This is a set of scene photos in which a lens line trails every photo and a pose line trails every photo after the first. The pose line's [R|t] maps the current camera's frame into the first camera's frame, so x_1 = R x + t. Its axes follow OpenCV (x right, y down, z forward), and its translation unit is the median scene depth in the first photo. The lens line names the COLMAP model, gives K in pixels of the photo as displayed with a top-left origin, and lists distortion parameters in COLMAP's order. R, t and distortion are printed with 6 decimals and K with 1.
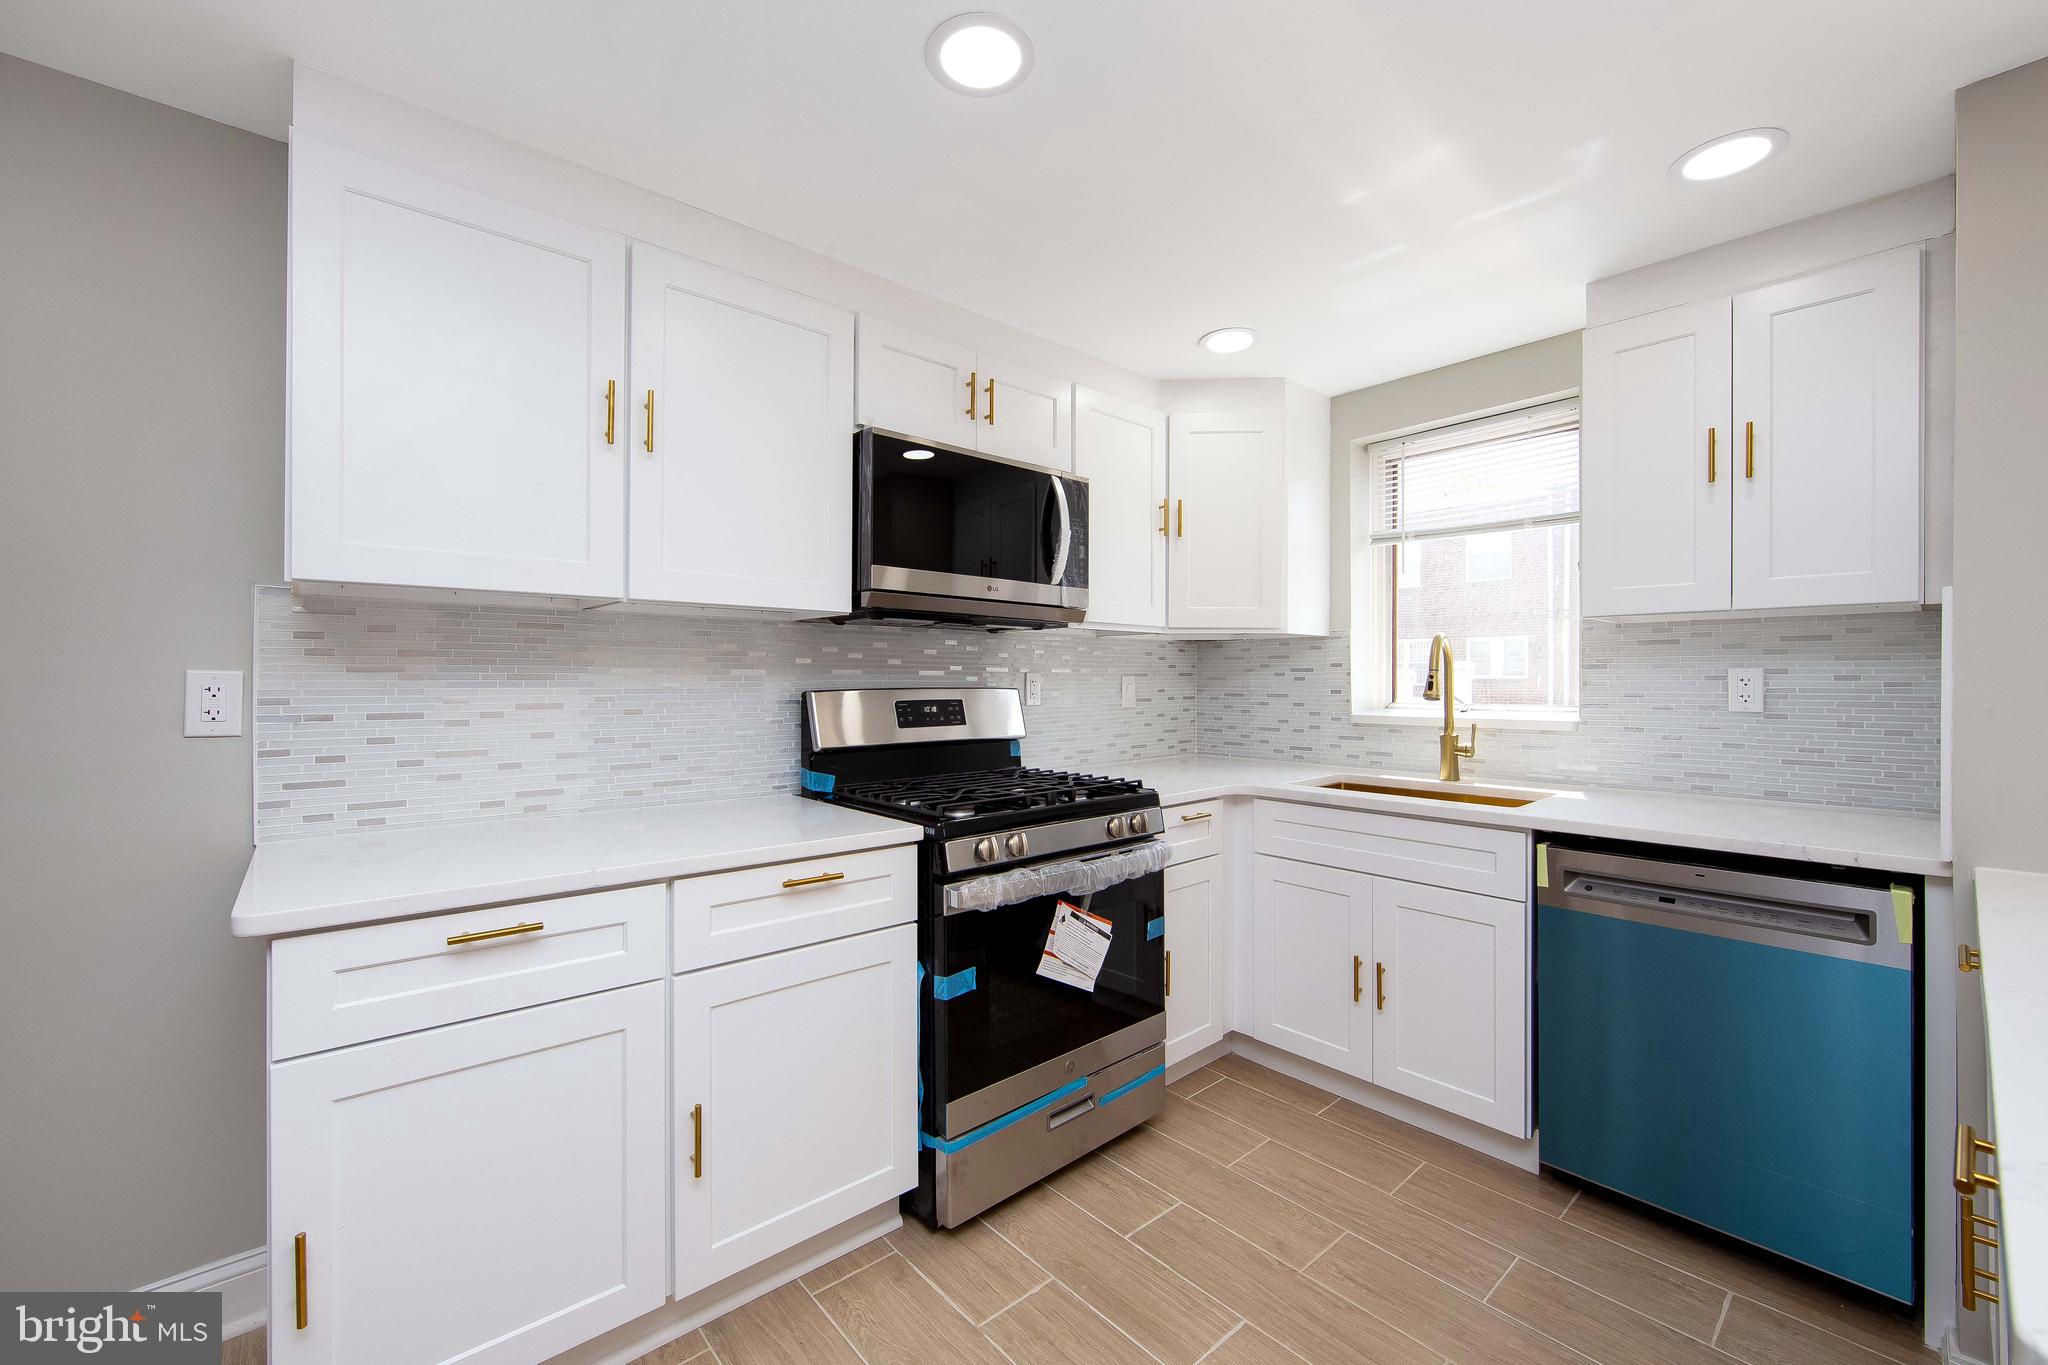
lens RADIAL K [[826.1, 0, 1015.6], [0, 826.1, 684.7], [0, 0, 1]] dist [-0.011113, 0.002203]
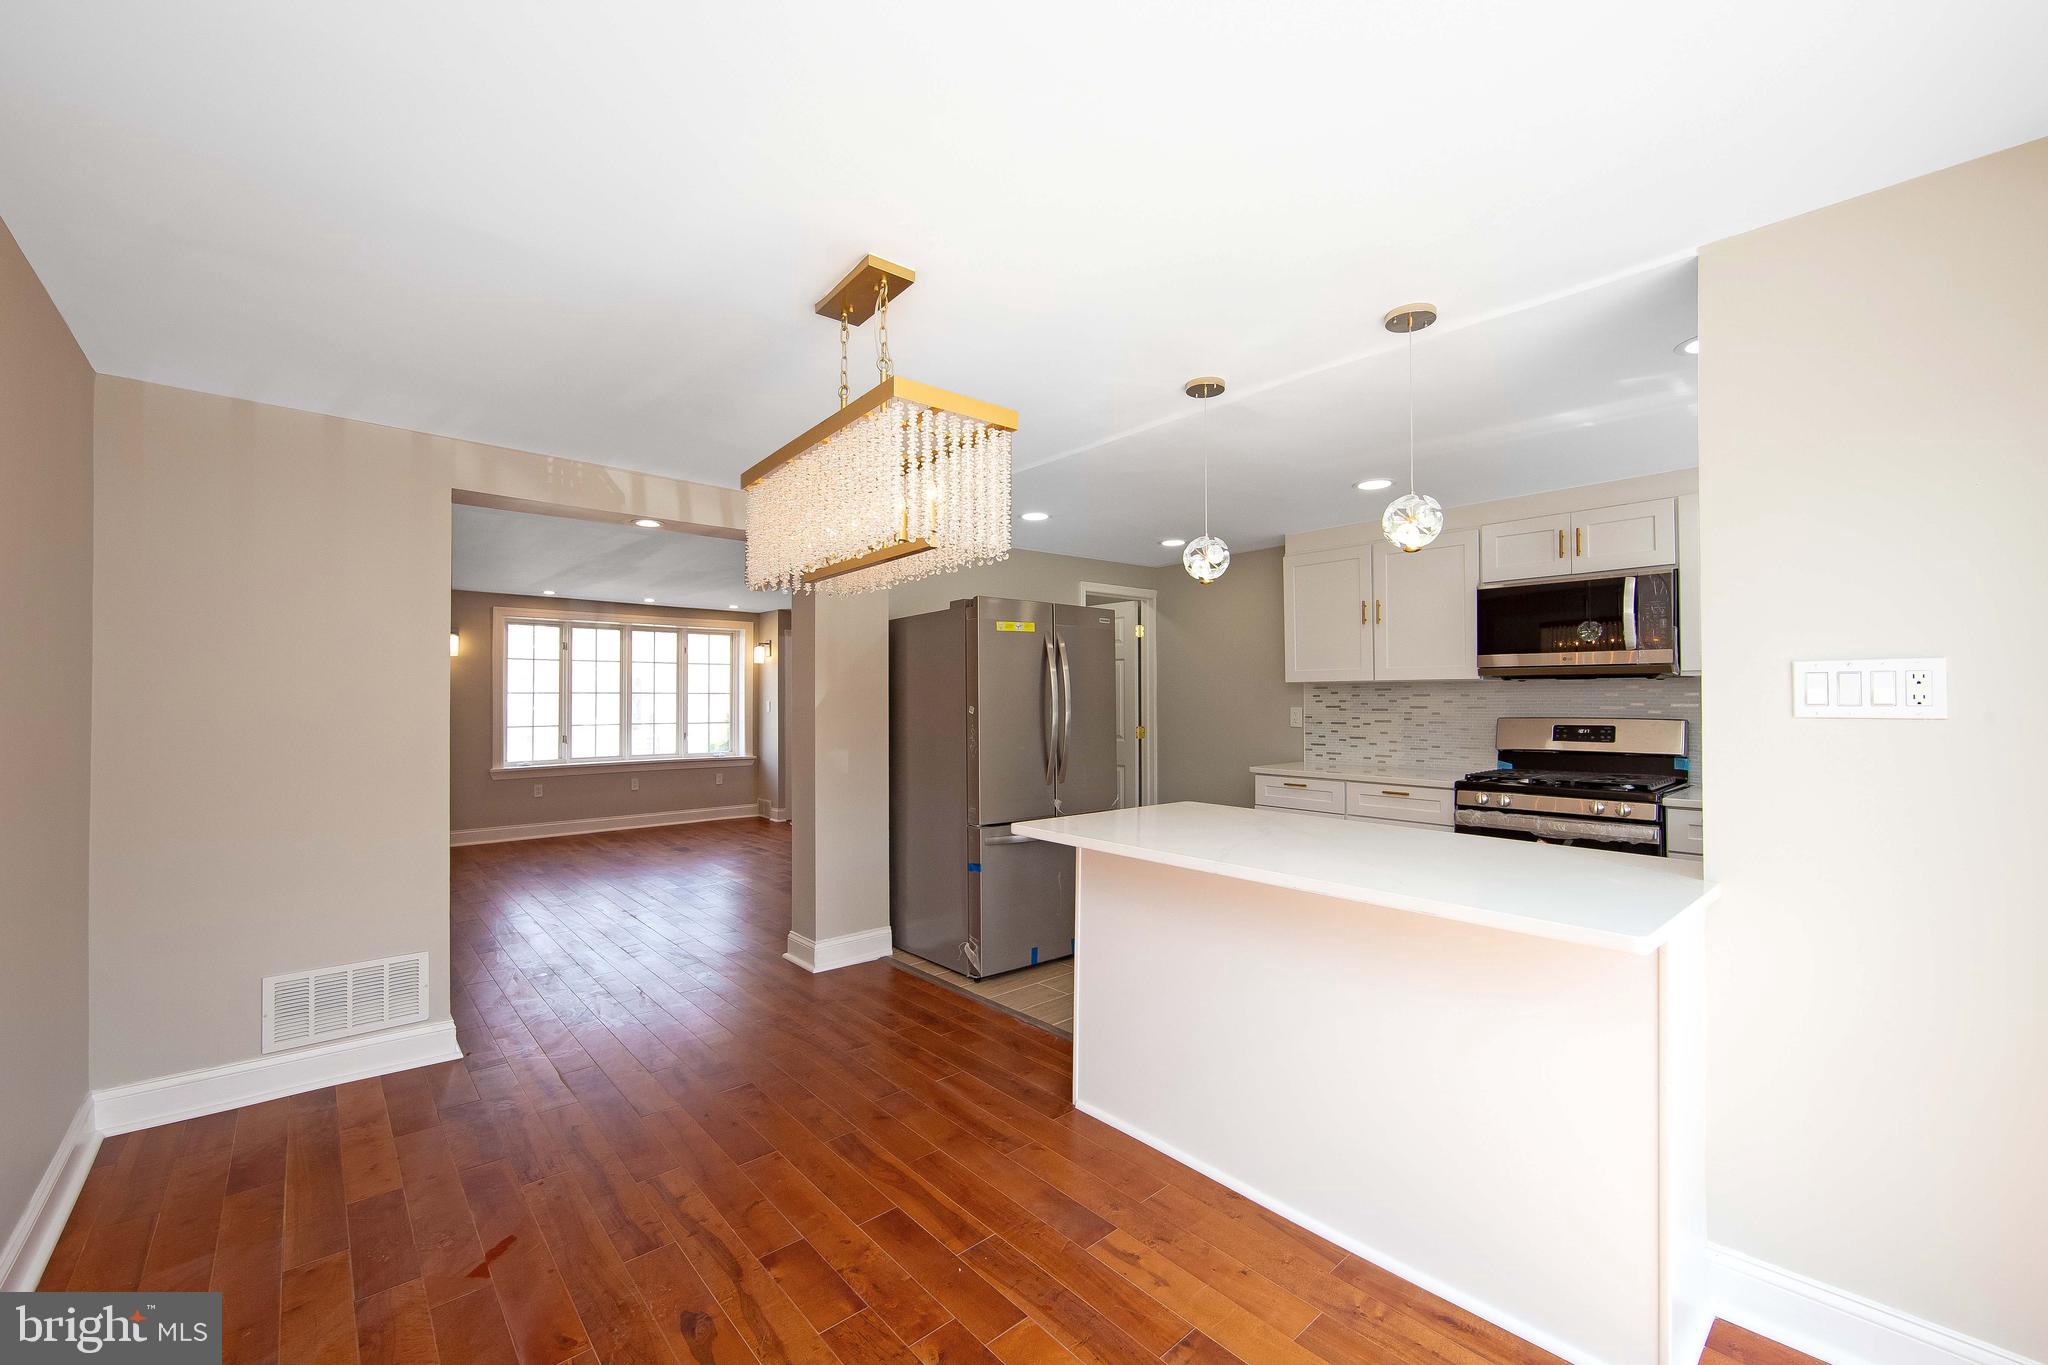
lens RADIAL K [[826.1, 0, 1013.6], [0, 826.1, 692.0], [0, 0, 1]] dist [-0.011113, 0.002203]
pose [[0.007111, -0.007957, -0.999943, 1.595504], [0.000342, 0.999968, -0.007955, -0.036169], [0.999975, -0.000286, 0.007113, -0.122121]]
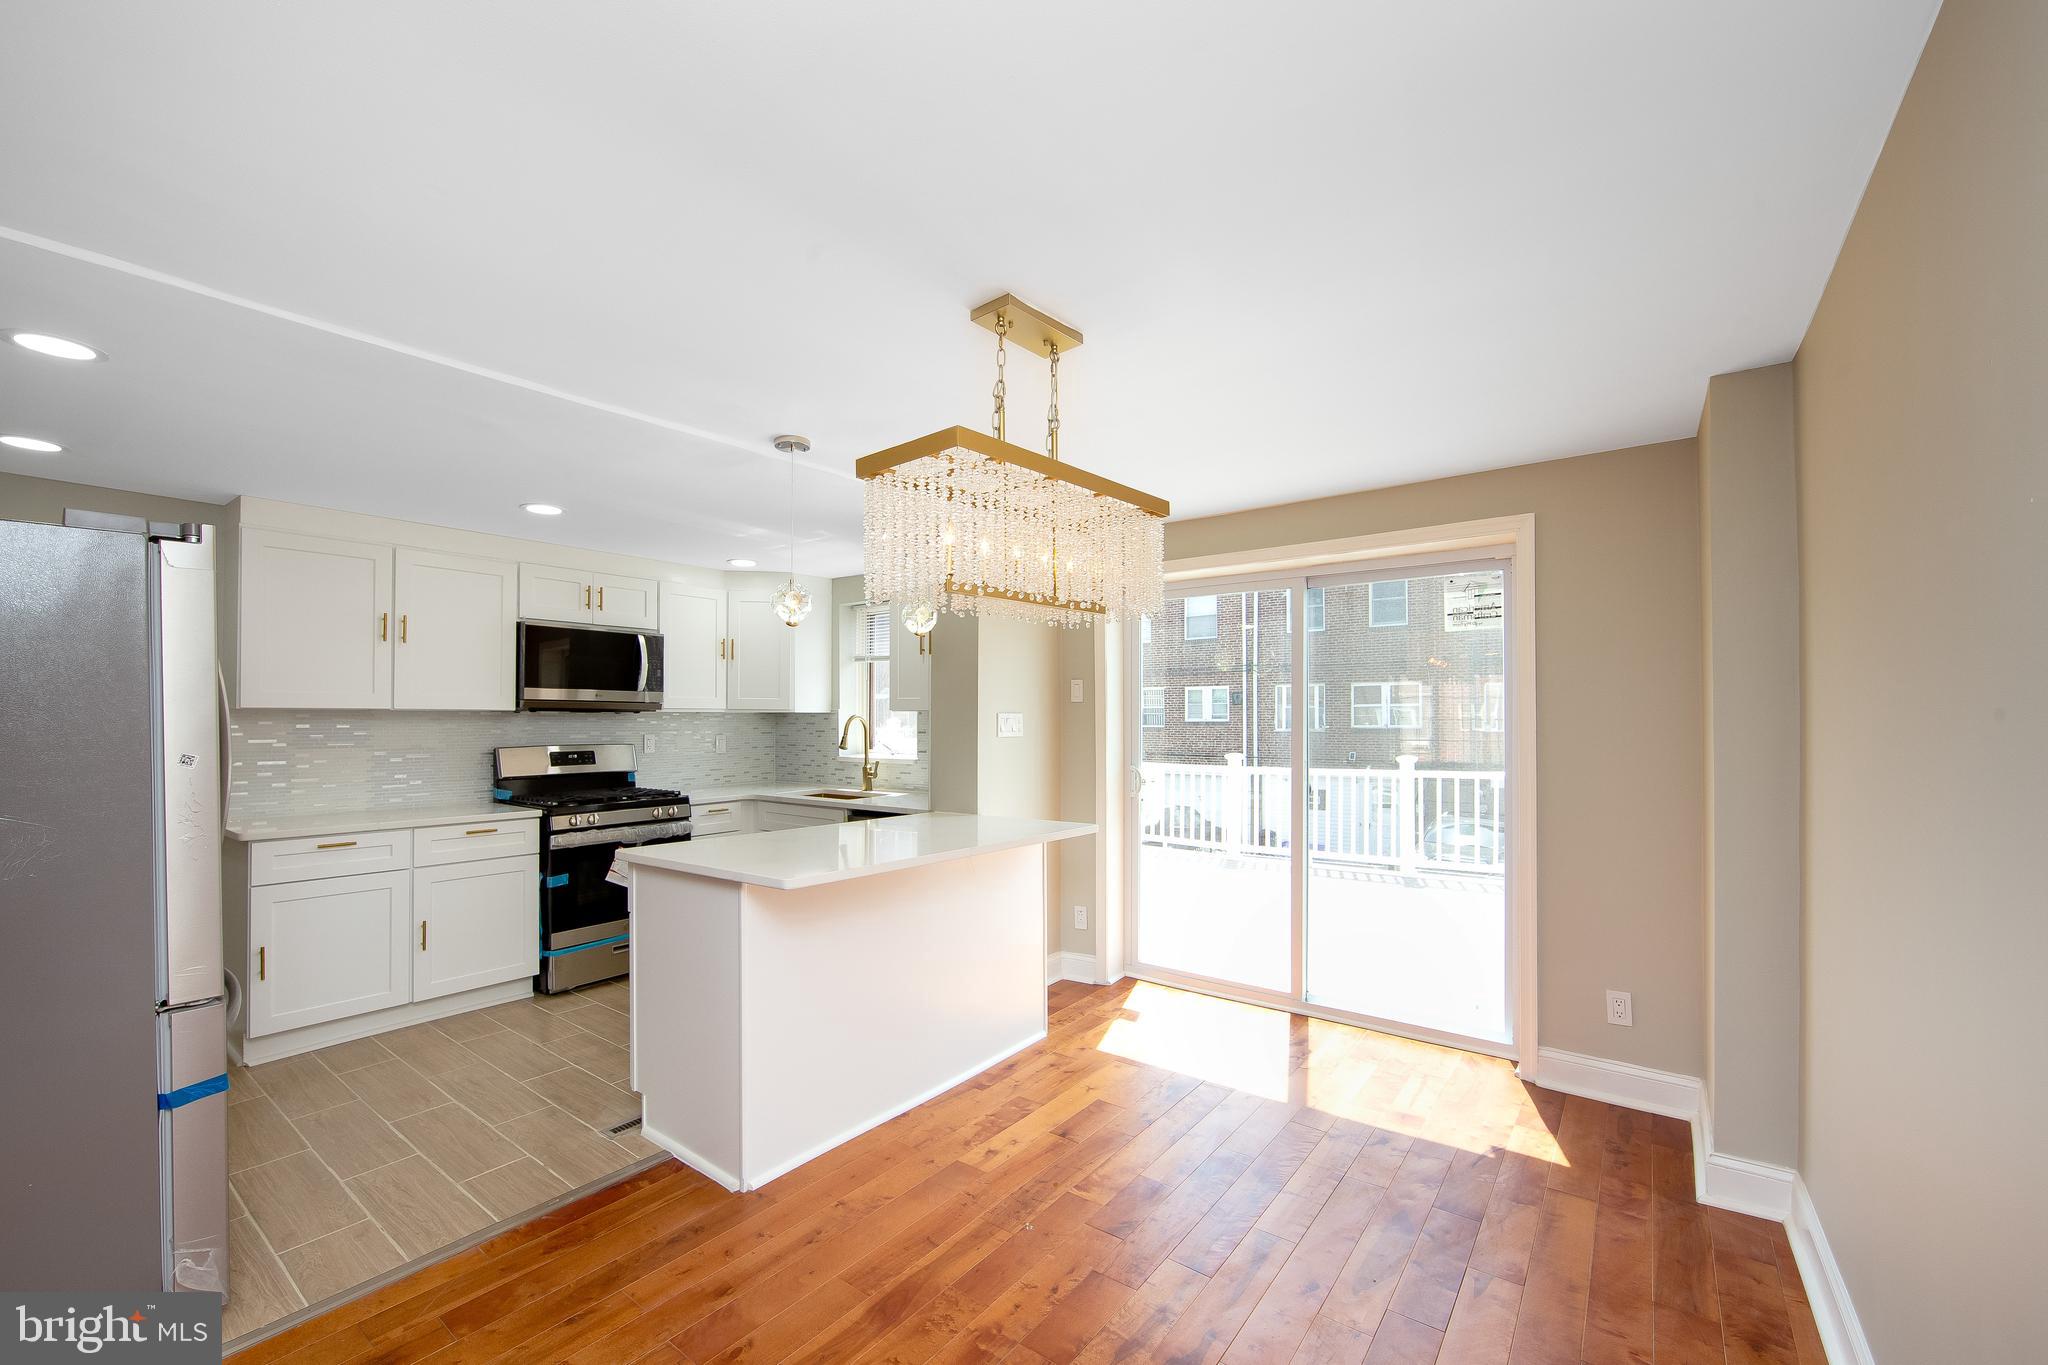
lens RADIAL K [[826.1, 0, 1003.6], [0, 826.1, 716.7], [0, 0, 1]] dist [-0.011113, 0.002203]
pose [[0.979321, 0.000772, 0.202313, 0.517540], [0.000929, 0.999965, -0.008311, -0.047342], [-0.202312, 0.008327, 0.979286, -1.121102]]
